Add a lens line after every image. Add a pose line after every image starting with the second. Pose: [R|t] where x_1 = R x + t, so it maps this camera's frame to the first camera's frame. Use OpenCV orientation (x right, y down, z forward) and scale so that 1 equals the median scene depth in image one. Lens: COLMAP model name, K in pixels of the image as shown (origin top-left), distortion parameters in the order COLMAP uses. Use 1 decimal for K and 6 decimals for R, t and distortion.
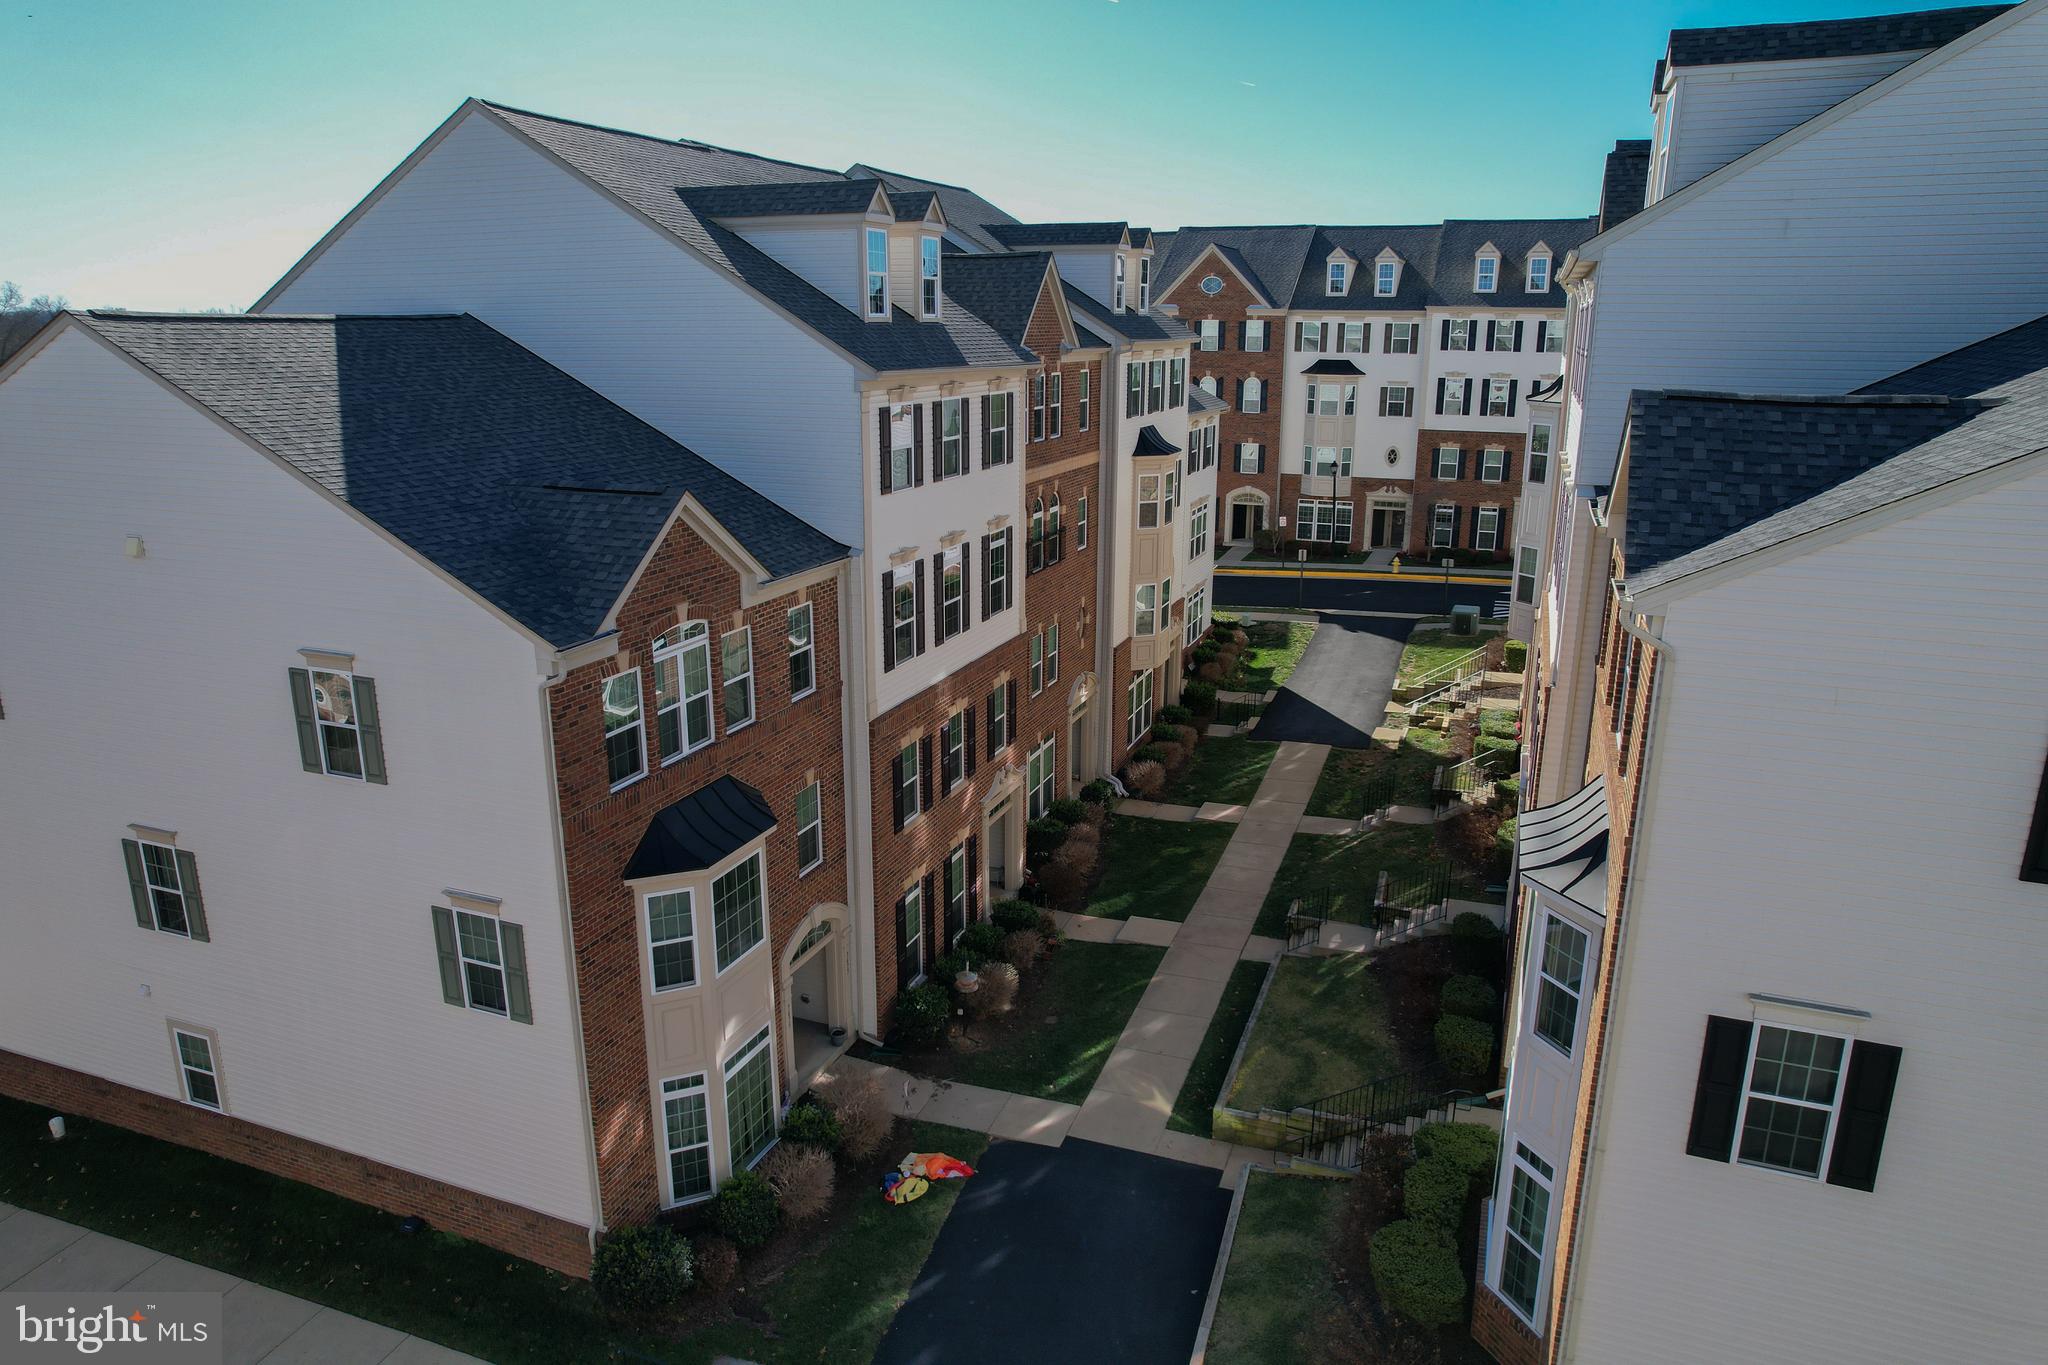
lens RADIAL K [[1304.9, 0, 1015.3], [0, 1304.9, 678.6], [0, 0, 1]] dist [-0.044688, 0.029512]
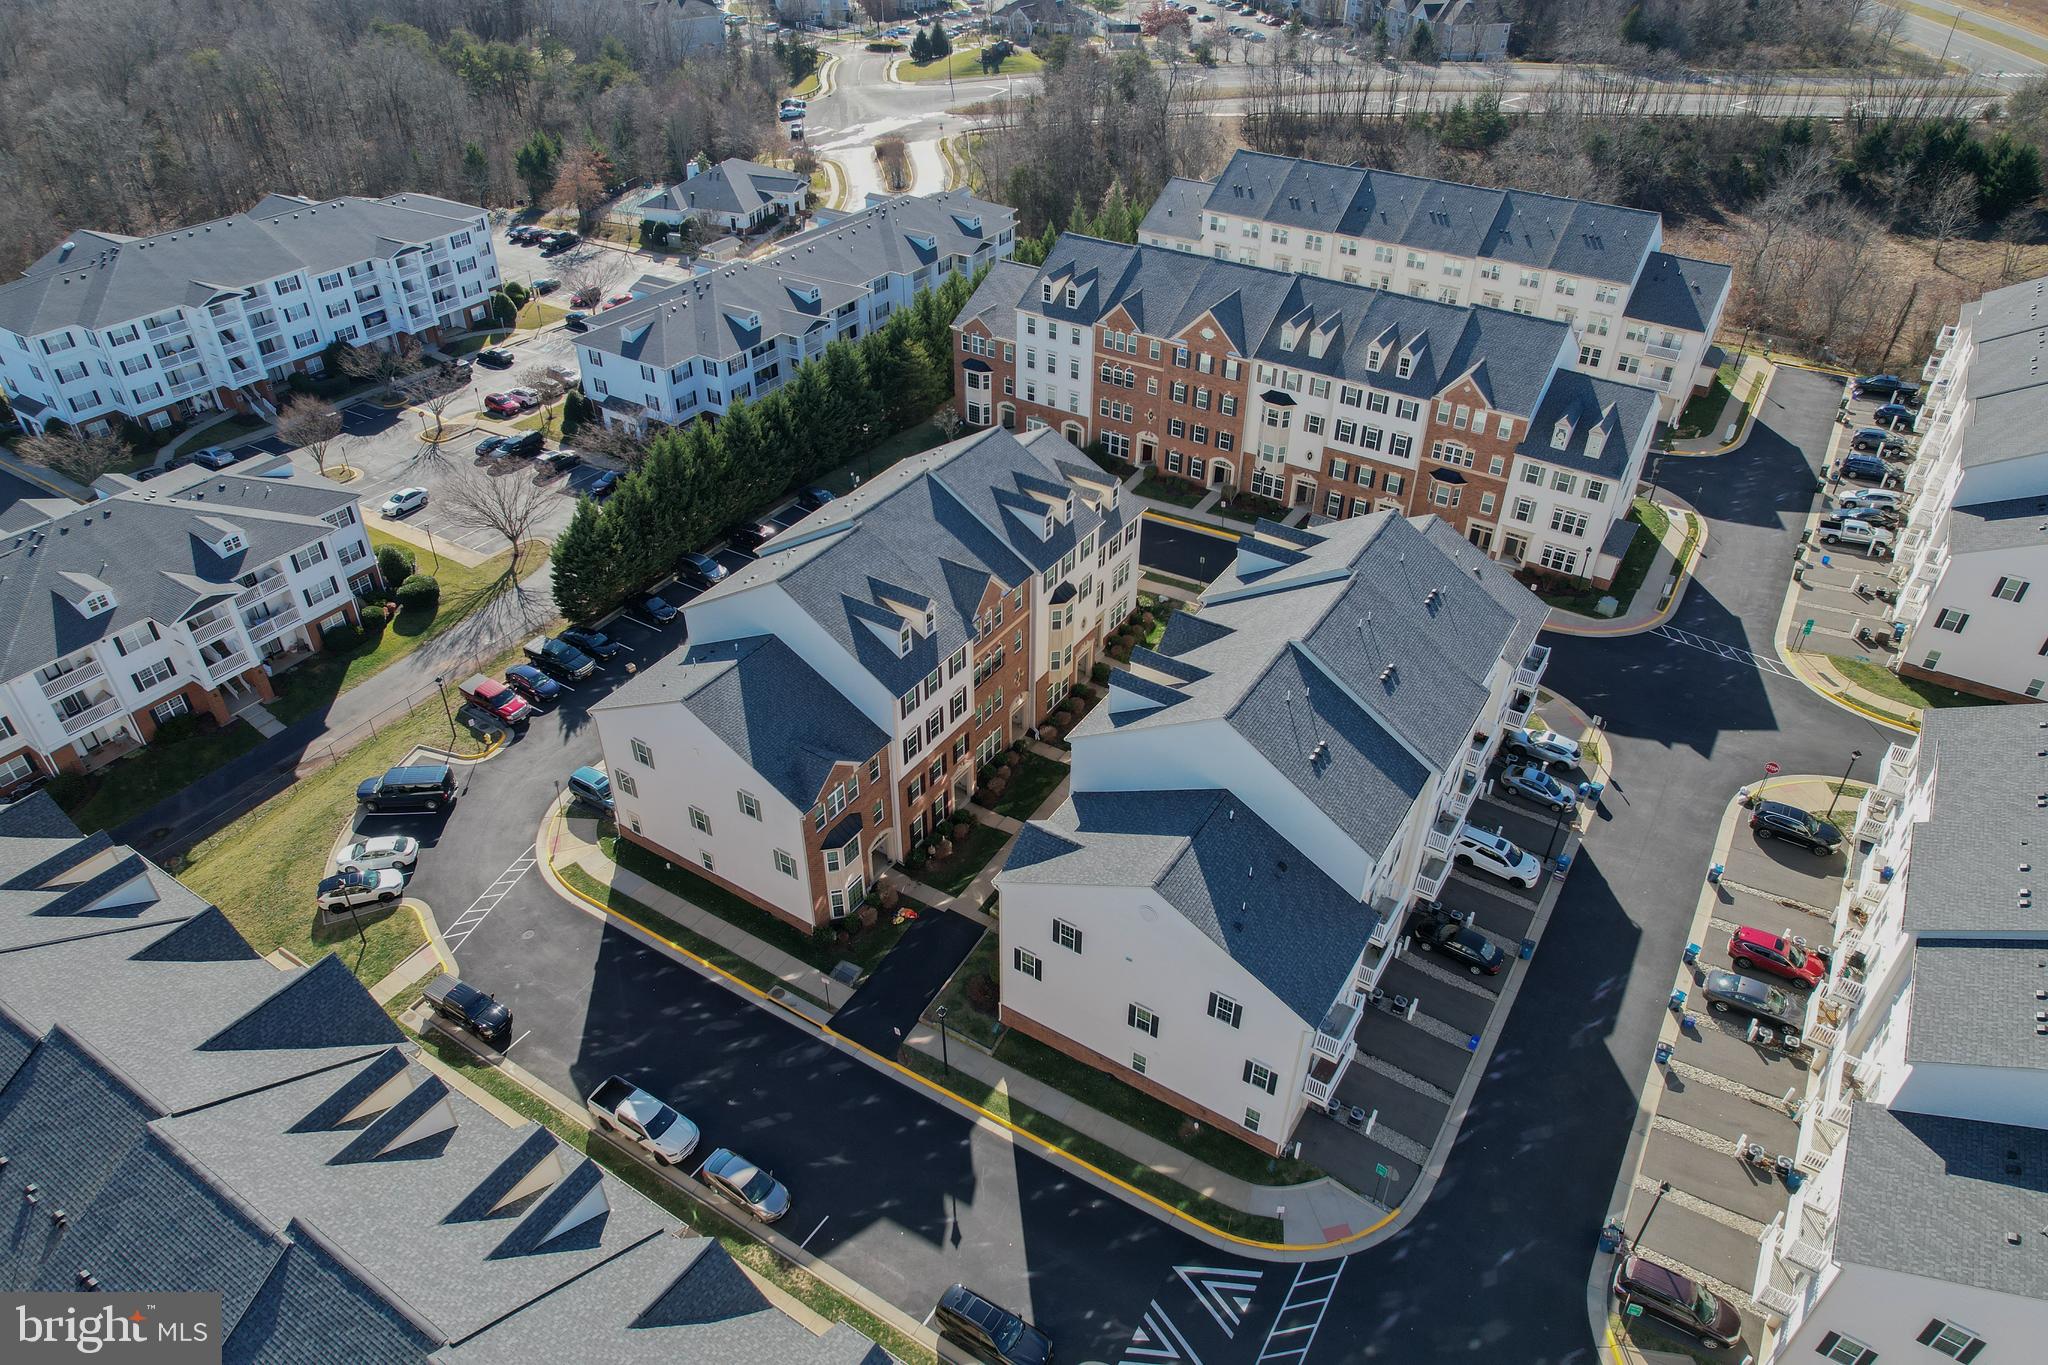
lens RADIAL K [[1304.9, 0, 1029.8], [0, 1304.9, 685.7], [0, 0, 1]] dist [-0.044688, 0.029512]
pose [[0.981821, 0.119029, -0.147848, 0.579139], [-0.057180, 0.928232, 0.367580, -1.230852], [0.180990, -0.352444, 0.918165, -1.597139]]
